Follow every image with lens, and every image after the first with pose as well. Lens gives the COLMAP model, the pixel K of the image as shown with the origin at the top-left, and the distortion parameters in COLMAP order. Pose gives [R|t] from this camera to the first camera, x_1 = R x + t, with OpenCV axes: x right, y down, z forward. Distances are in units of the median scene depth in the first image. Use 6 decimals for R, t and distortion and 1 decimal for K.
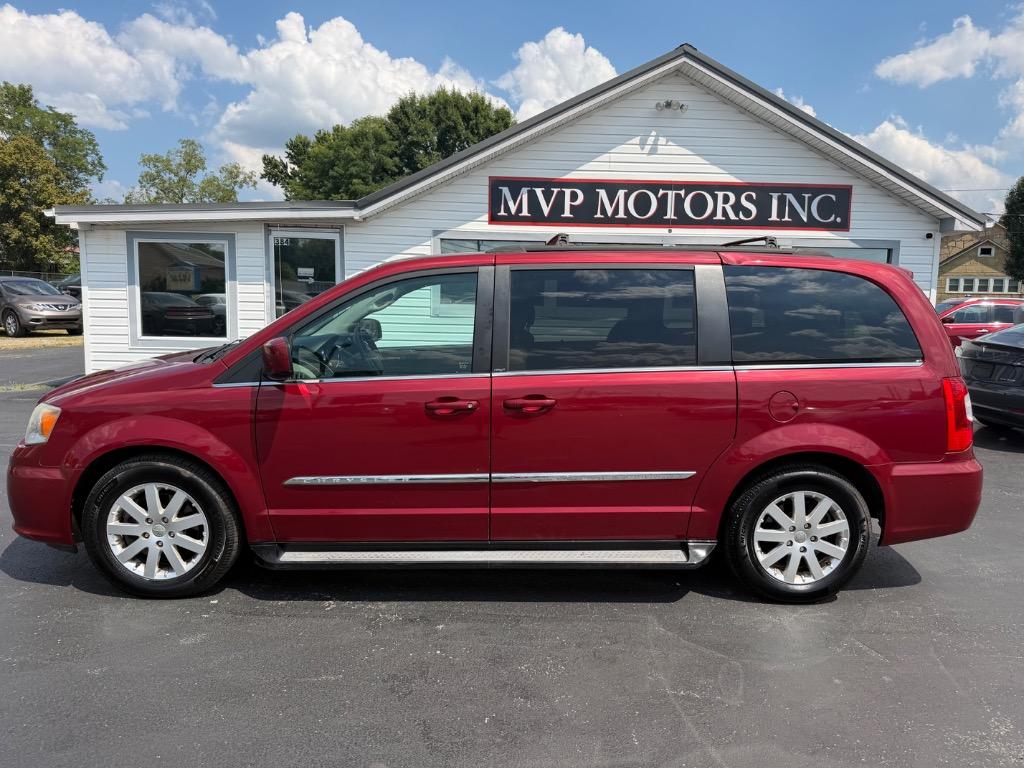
lens RADIAL K [[732.5, 0, 498.4], [0, 732.5, 386.0], [0, 0, 1]] dist [0.009685, -0.022109]
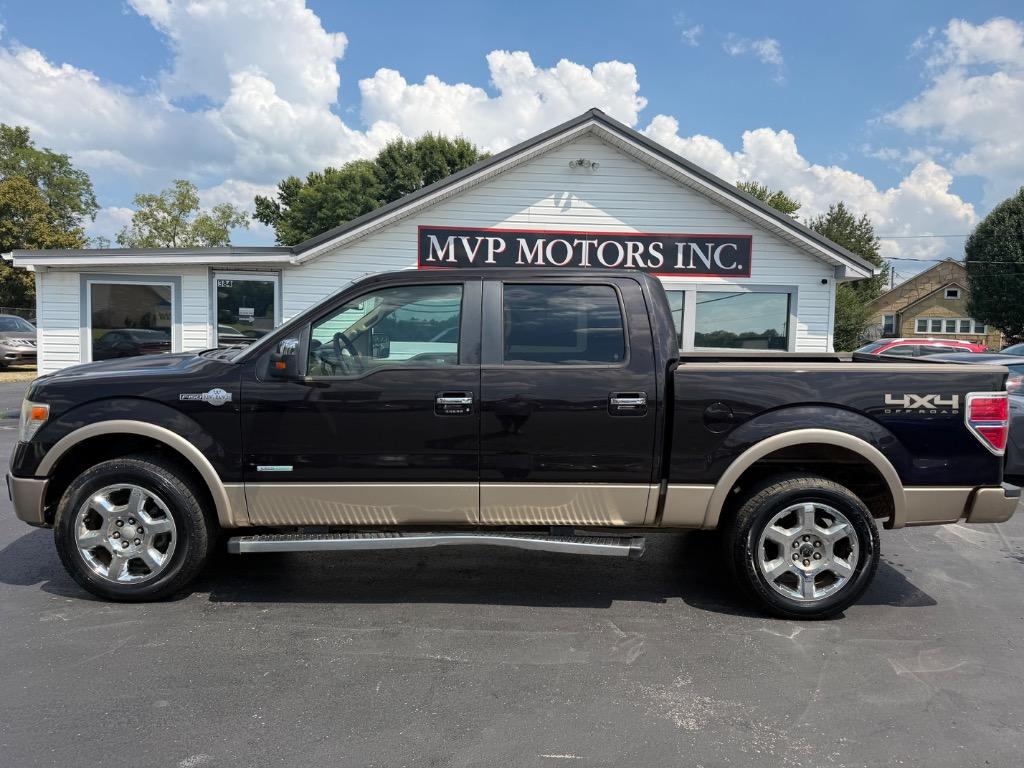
lens RADIAL K [[732.5, 0, 512.2], [0, 732.5, 384.3], [0, 0, 1]] dist [0.009685, -0.022109]
pose [[0.999838, 0.004097, 0.017499, 0.107702], [-0.003156, 0.998564, -0.053486, 0.007706], [-0.017693, 0.053422, 0.998415, -0.079576]]
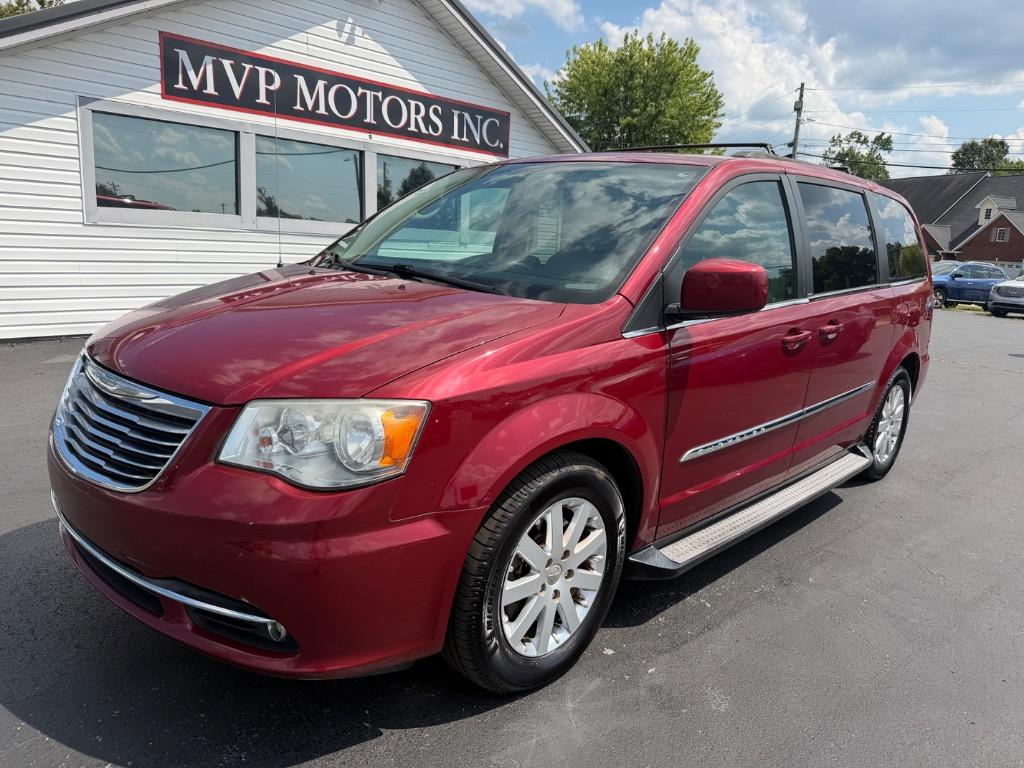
lens RADIAL K [[732.5, 0, 520.2], [0, 732.5, 390.7], [0, 0, 1]] dist [0.009685, -0.022109]
pose [[0.703805, -0.122545, 0.699743, -0.311379], [0.039184, 0.990206, 0.134002, -0.014027], [-0.709312, -0.066892, 0.701714, 0.207905]]
